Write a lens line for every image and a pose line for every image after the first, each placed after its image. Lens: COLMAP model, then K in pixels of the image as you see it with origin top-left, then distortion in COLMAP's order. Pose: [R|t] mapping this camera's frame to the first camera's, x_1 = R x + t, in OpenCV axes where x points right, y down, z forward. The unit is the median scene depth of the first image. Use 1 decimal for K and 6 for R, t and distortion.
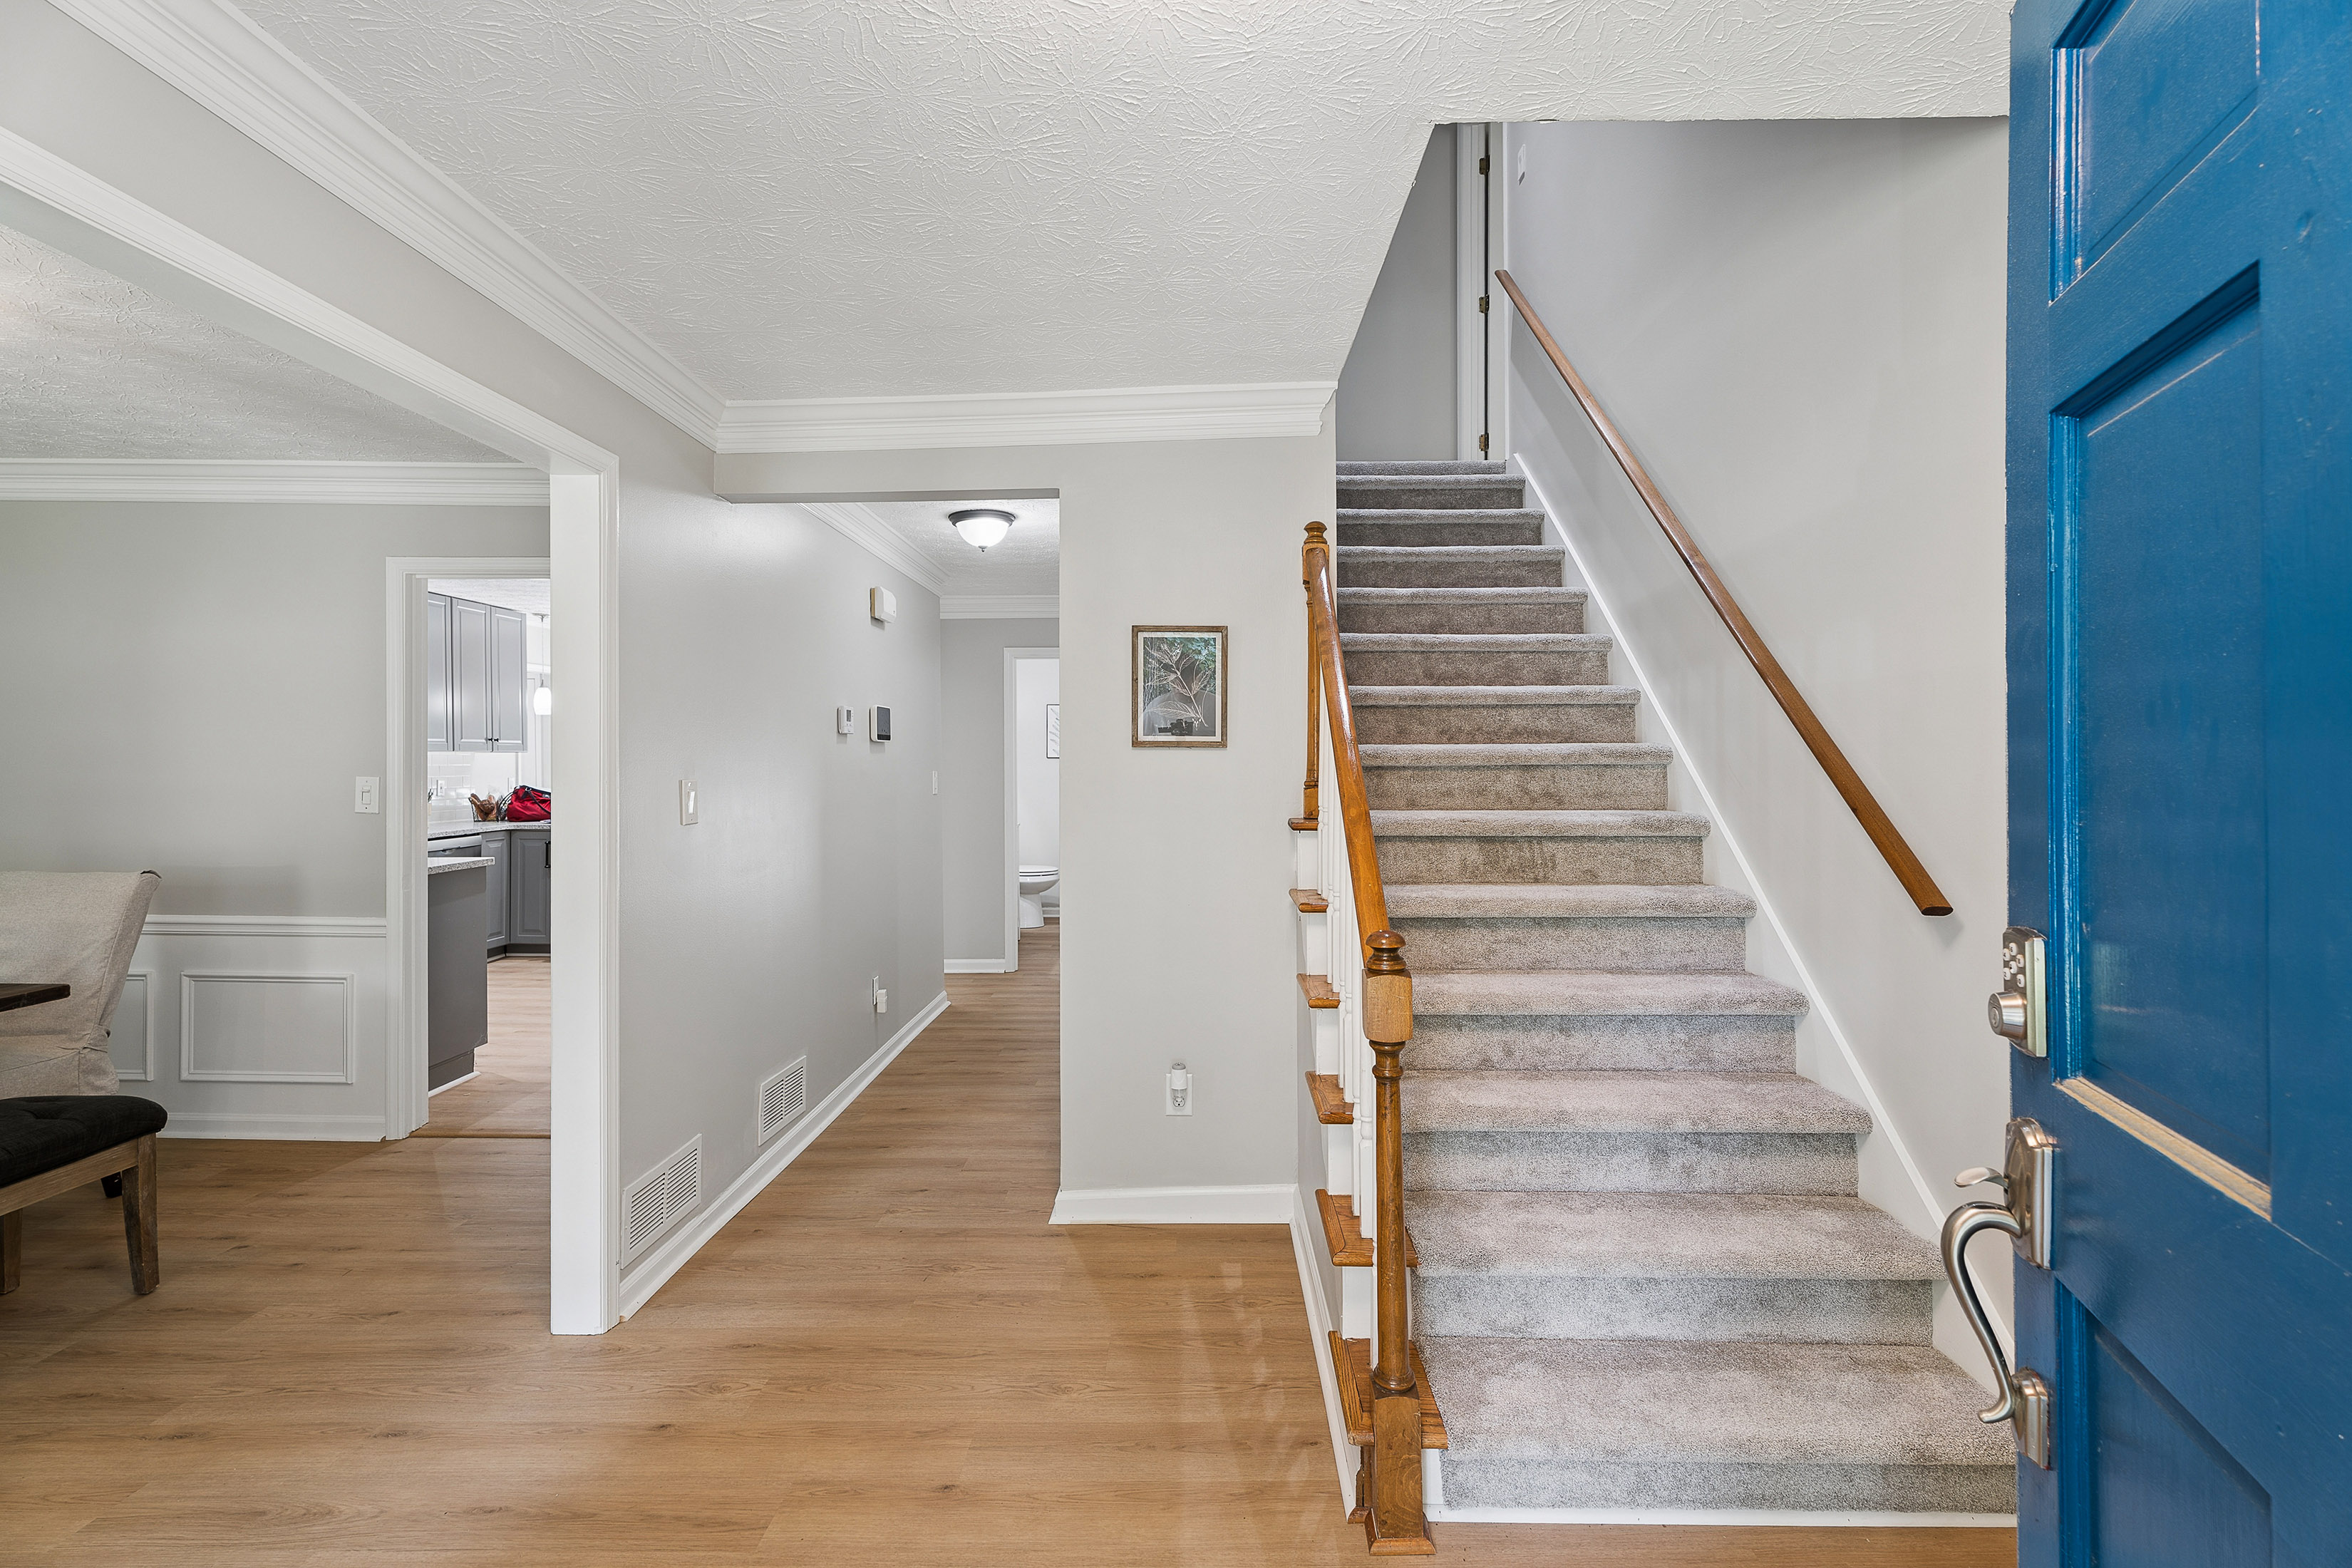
lens RADIAL K [[1072.0, 0, 1172.0], [0, 1072.0, 761.2], [0, 0, 1]] dist [0.012952, -0.000209]
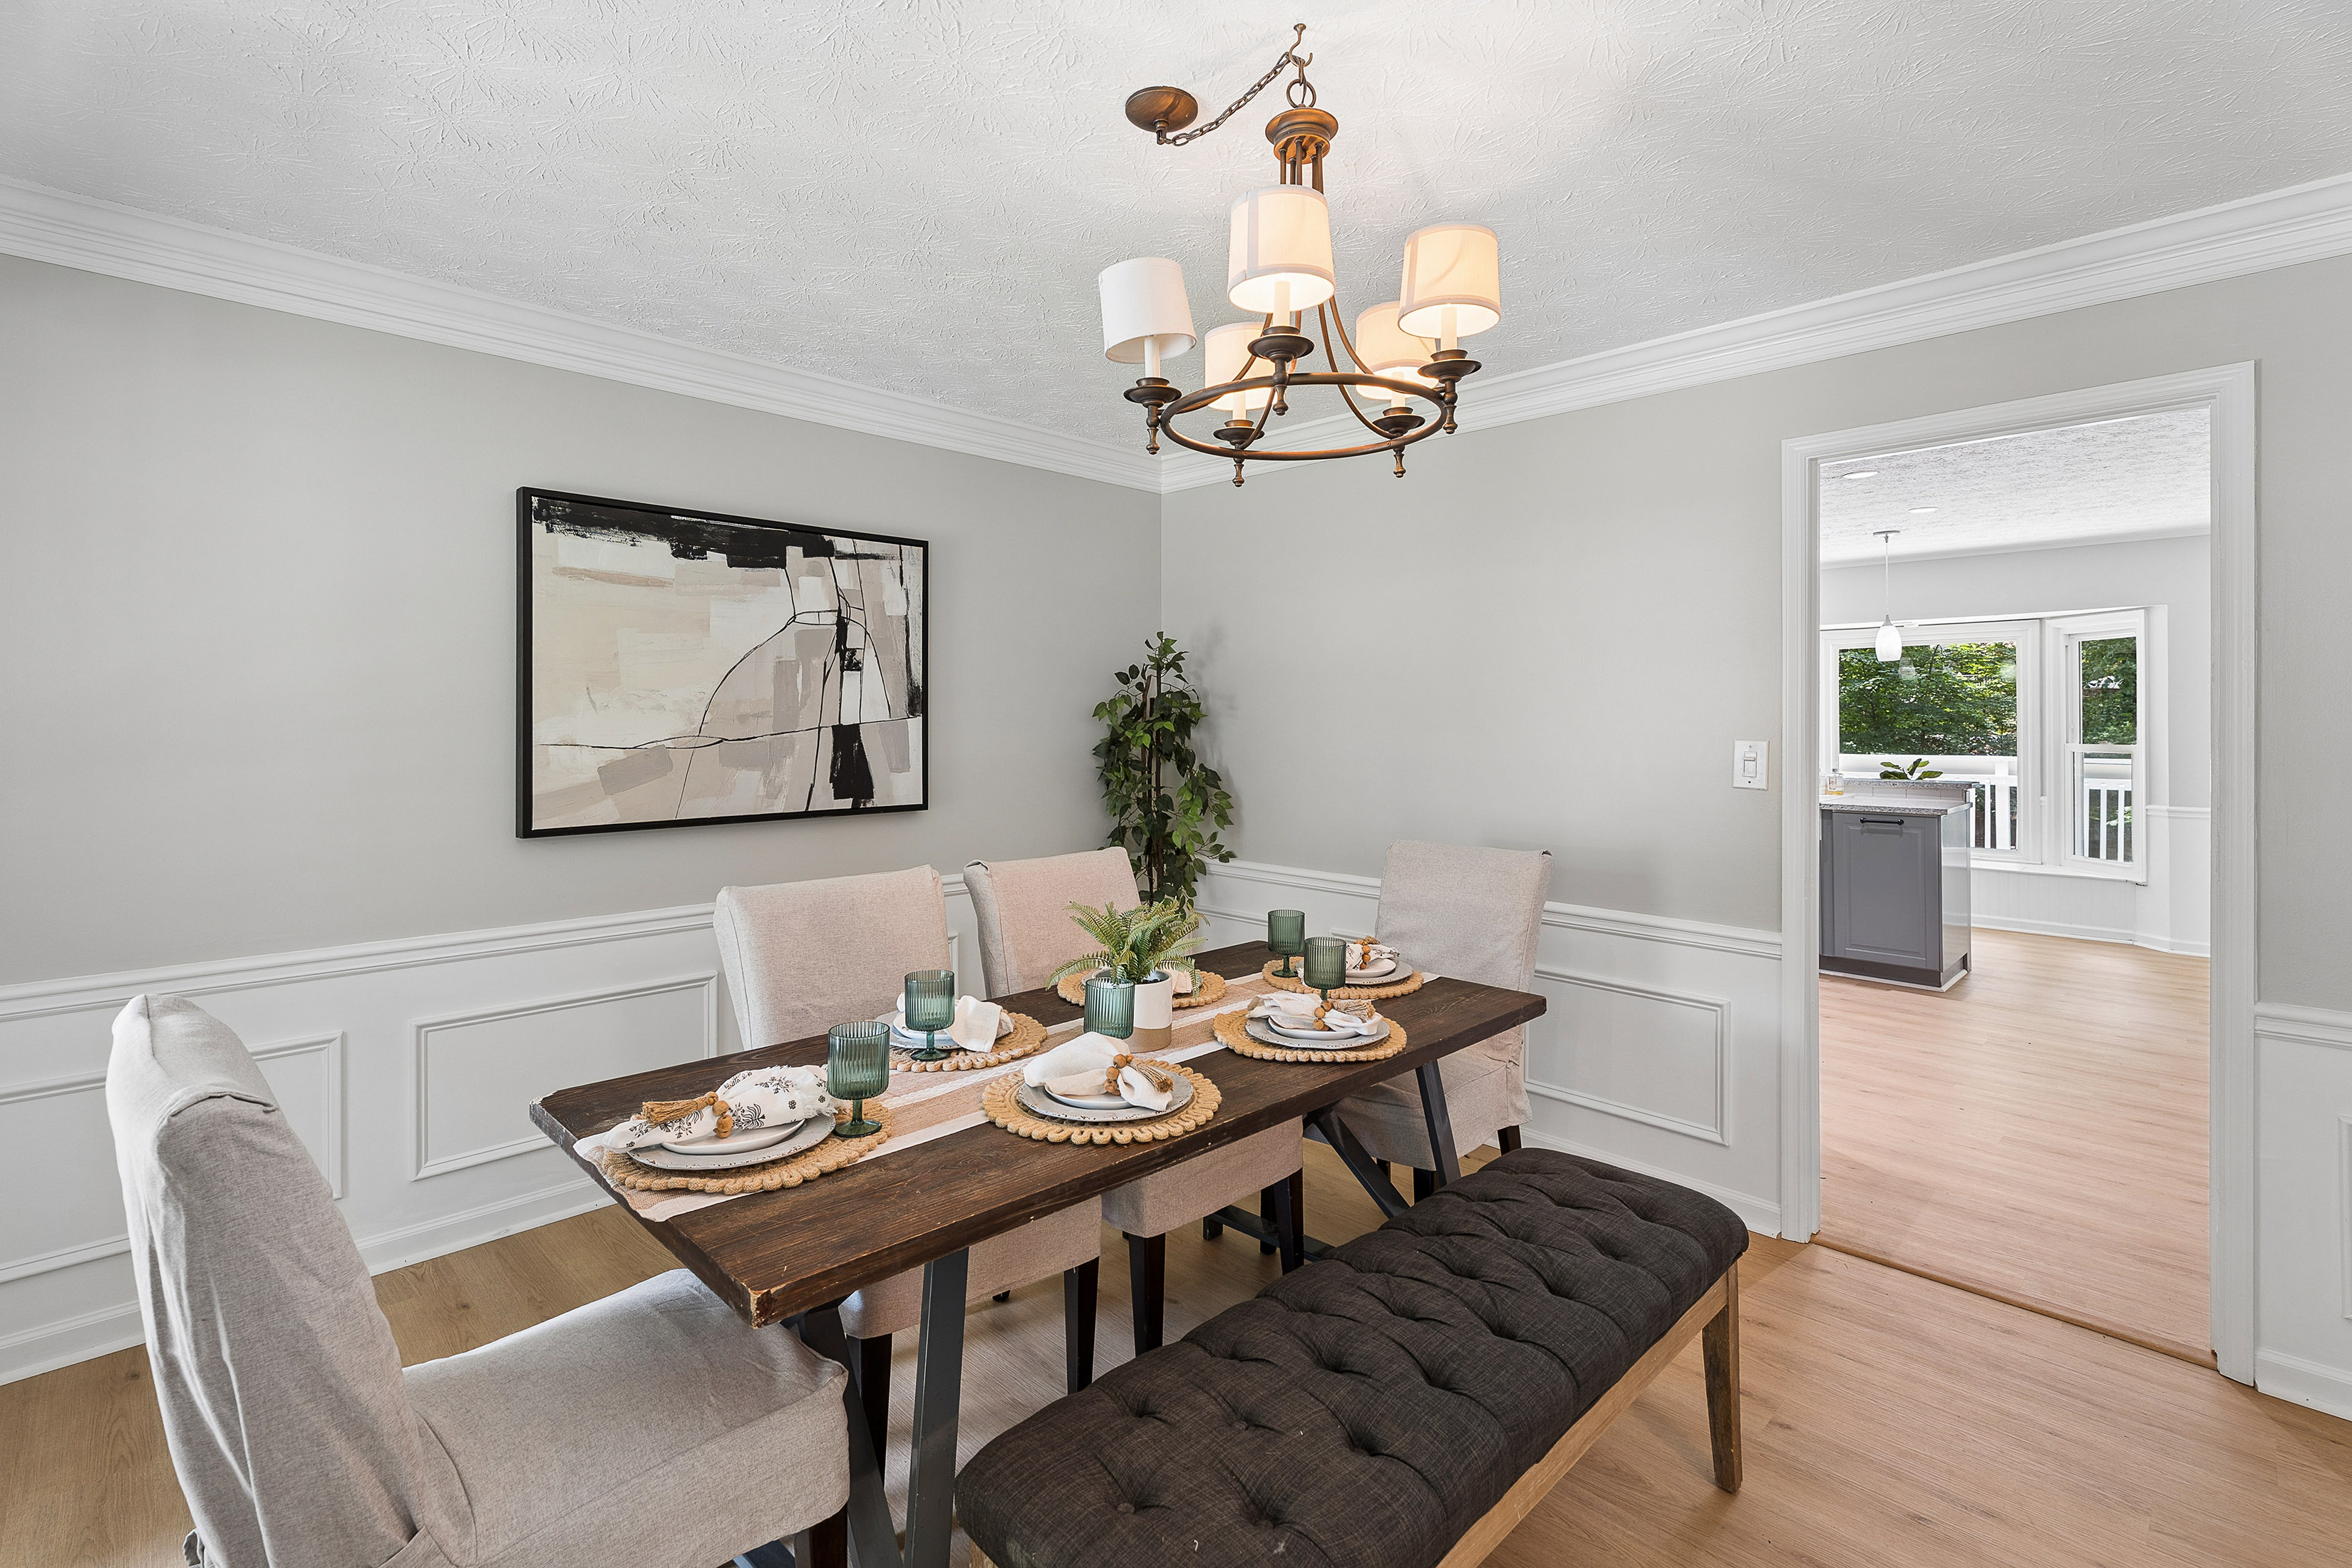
lens RADIAL K [[1072.0, 0, 1159.3], [0, 1072.0, 722.6], [0, 0, 1]] dist [0.012952, -0.000209]
pose [[0.716244, -0.004635, -0.697834, -0.520575], [0.000314, 0.999980, -0.006320, 0.007491], [0.697849, 0.004308, 0.716232, 0.185185]]
